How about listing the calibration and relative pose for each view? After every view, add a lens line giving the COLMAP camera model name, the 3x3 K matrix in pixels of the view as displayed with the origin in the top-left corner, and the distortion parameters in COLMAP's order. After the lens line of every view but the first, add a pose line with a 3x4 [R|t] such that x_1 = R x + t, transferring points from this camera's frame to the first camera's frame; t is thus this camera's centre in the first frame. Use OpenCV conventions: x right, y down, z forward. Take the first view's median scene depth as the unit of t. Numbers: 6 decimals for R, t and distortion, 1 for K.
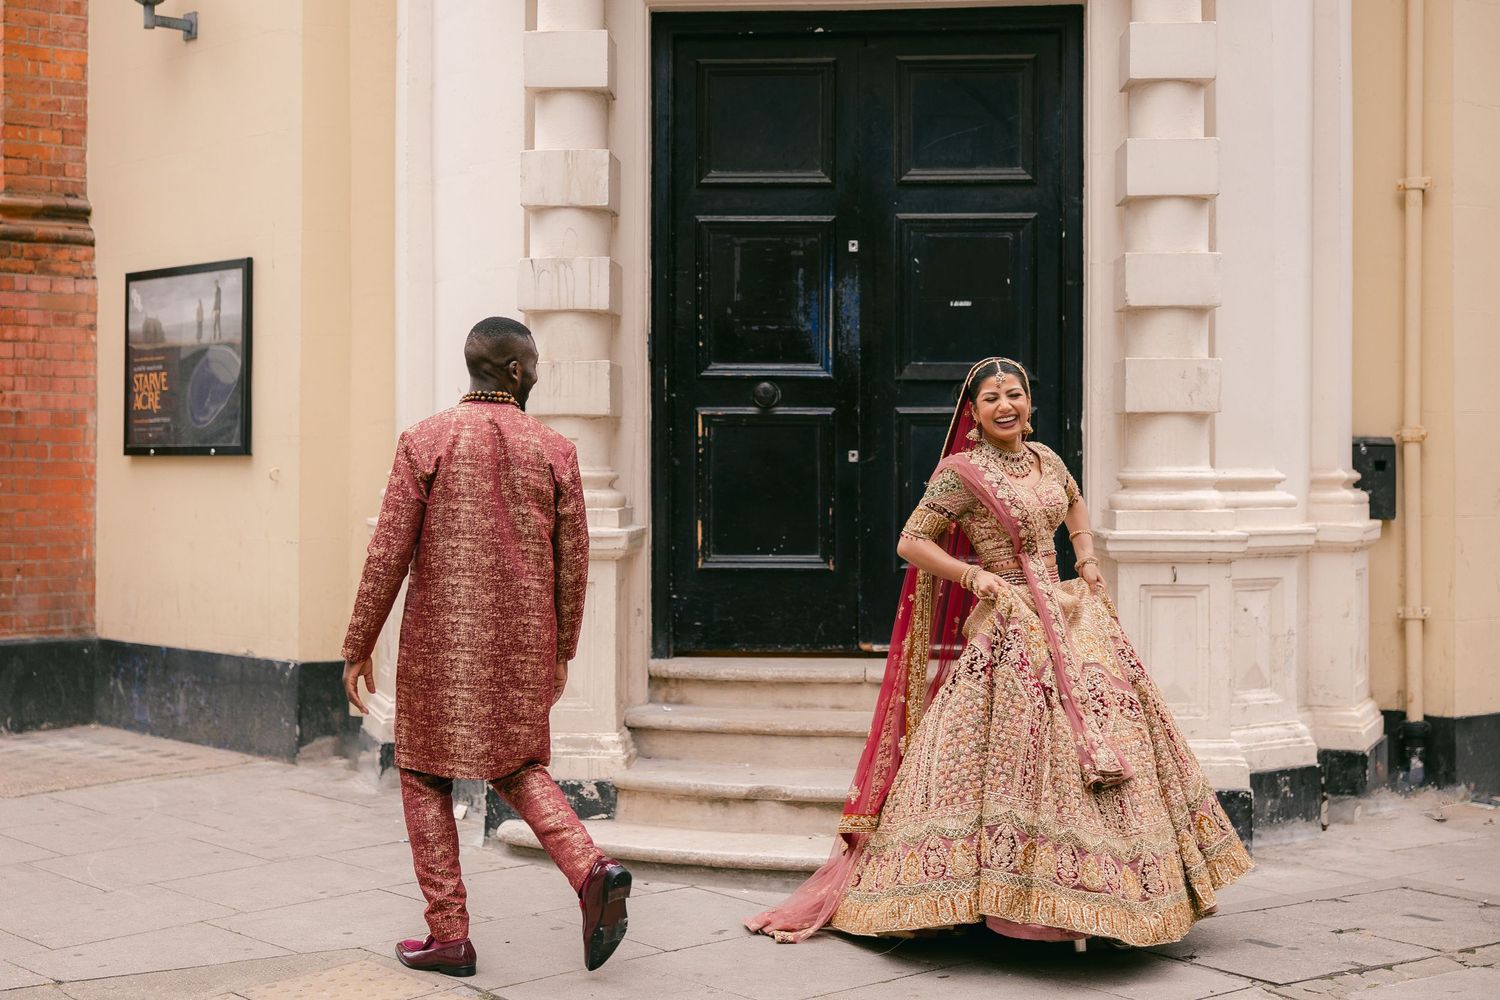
lens RADIAL K [[2374.4, 0, 684.7], [0, 2374.4, 483.5], [0, 0, 1]] dist [0.009640, 0.016645]
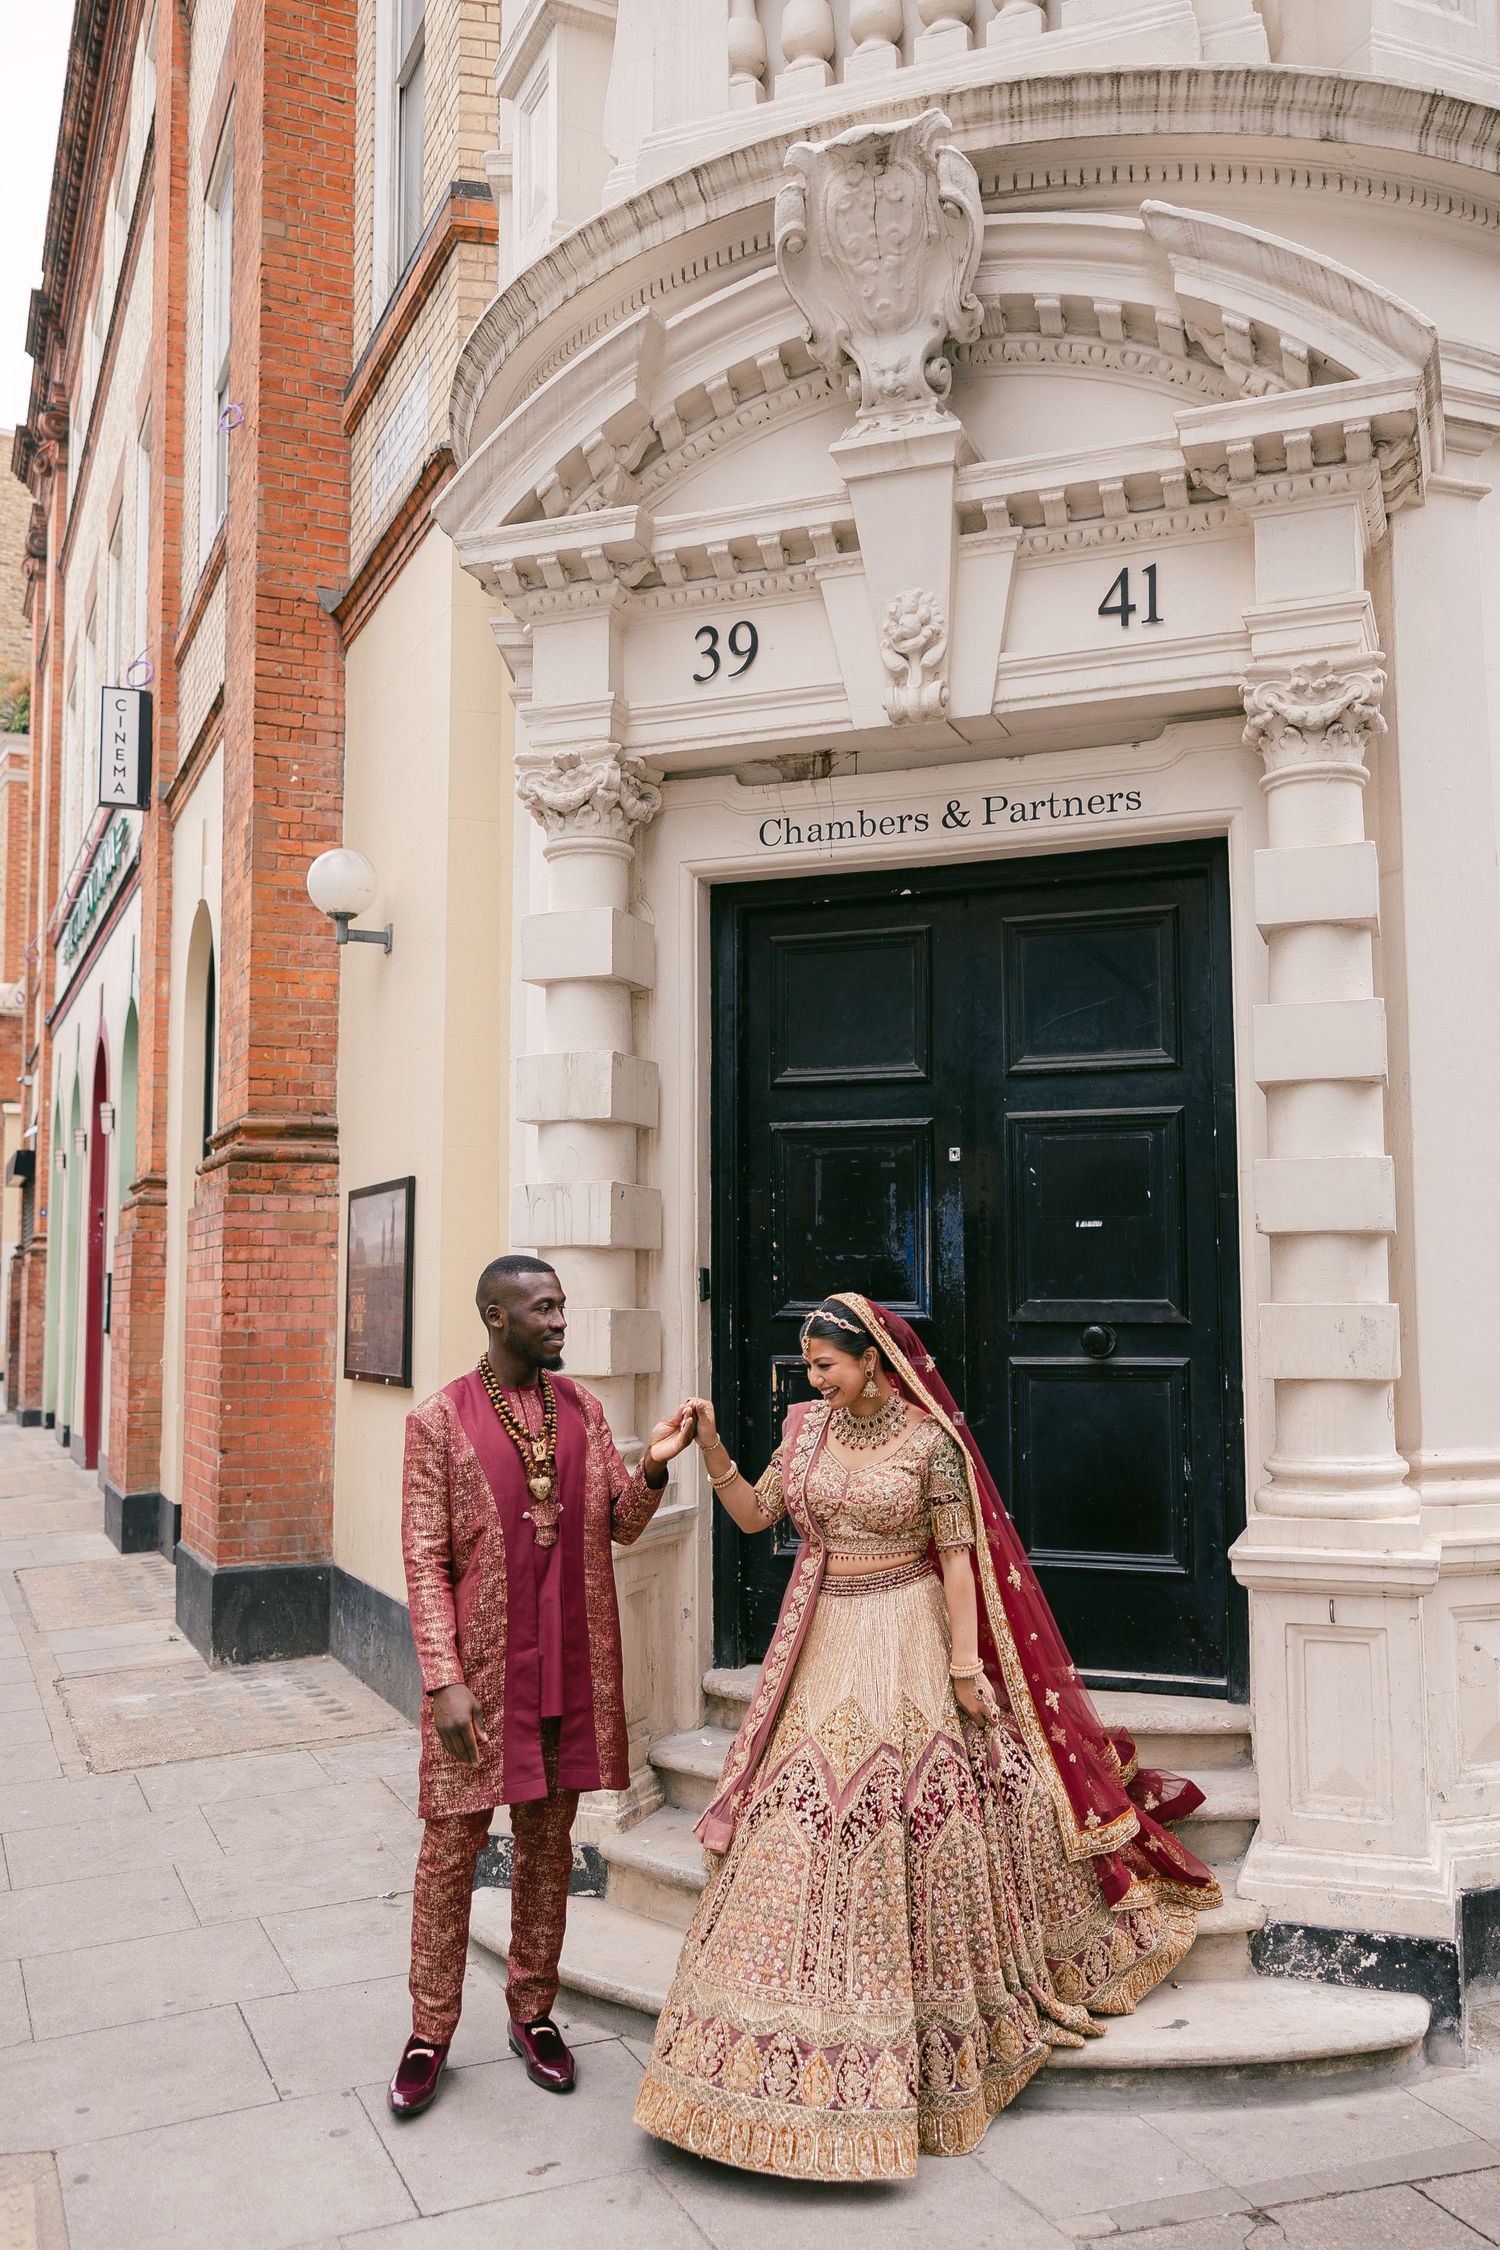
lens RADIAL K [[1922.8, 0, 755.1], [0, 1922.8, 1142.2], [0, 0, 1]] dist [0.010439, -0.004277]
pose [[0.957959, -0.029631, -0.285370, 0.192266], [0.004104, 0.995966, -0.089640, -0.046196], [0.286875, 0.084700, 0.954216, 0.360900]]
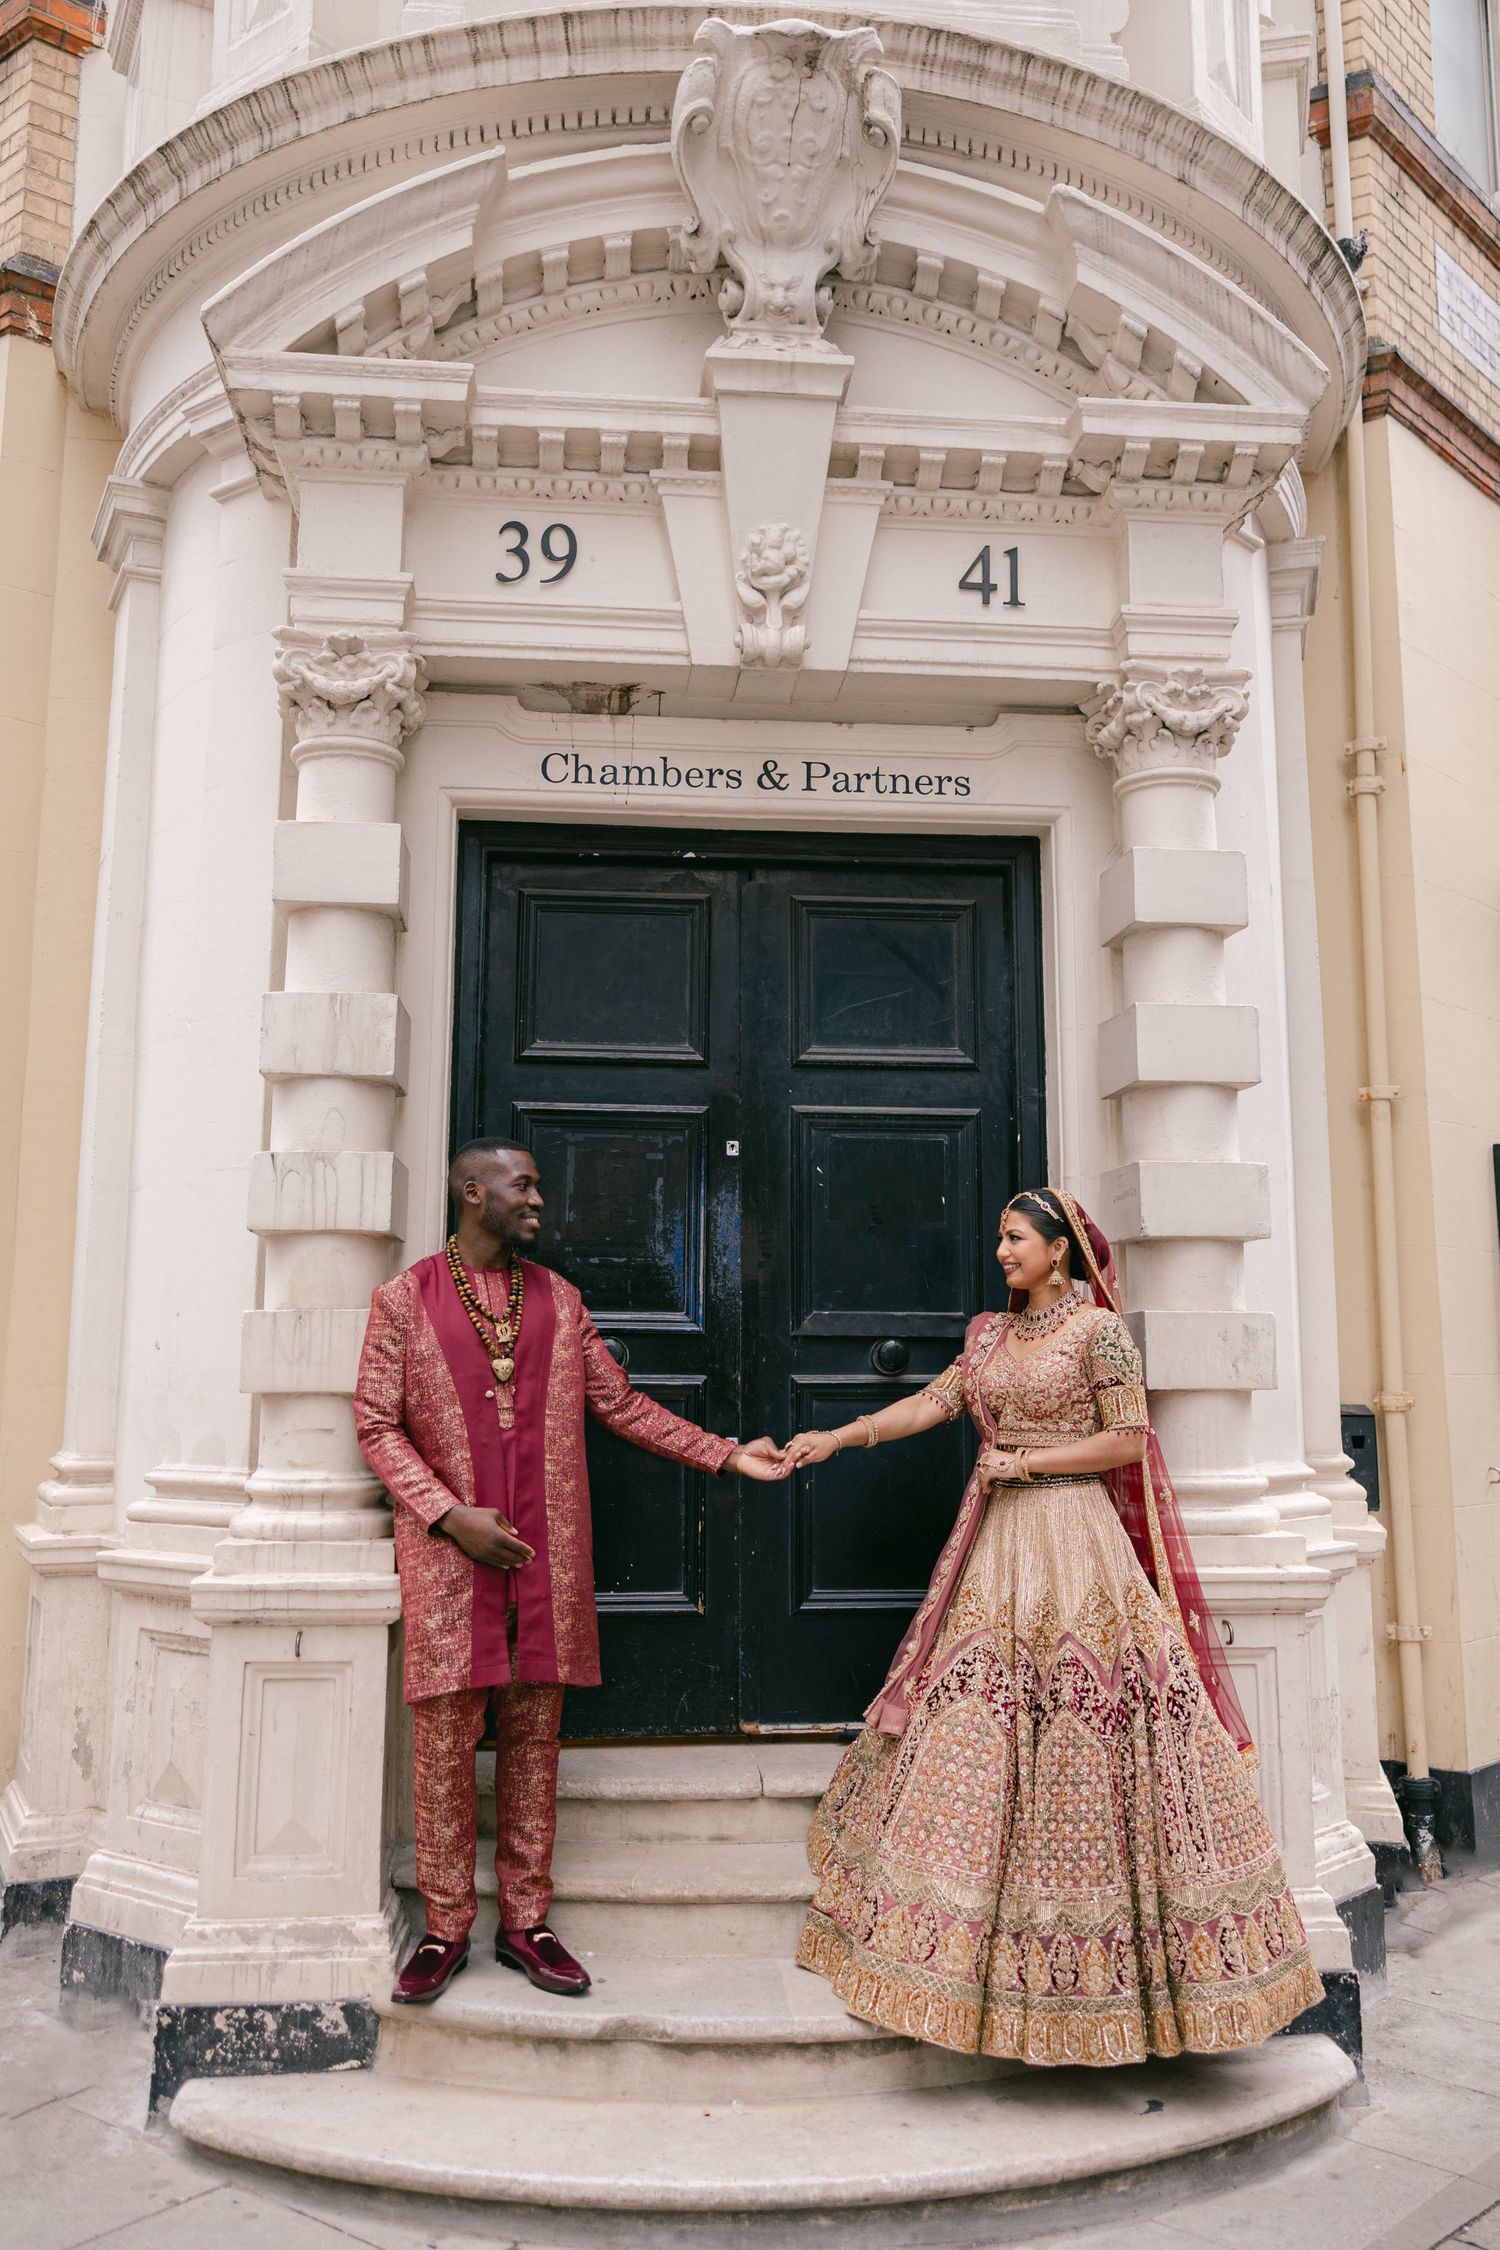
lens RADIAL K [[1932.9, 0, 773.0], [0, 1932.9, 1051.6], [0, 0, 1]] dist [0.005855, 0.001022]
pose [[0.982333, 0.030825, 0.184586, -0.026383], [0.000909, 0.985543, -0.169422, -0.029393], [-0.187140, 0.166596, 0.968103, 0.424515]]
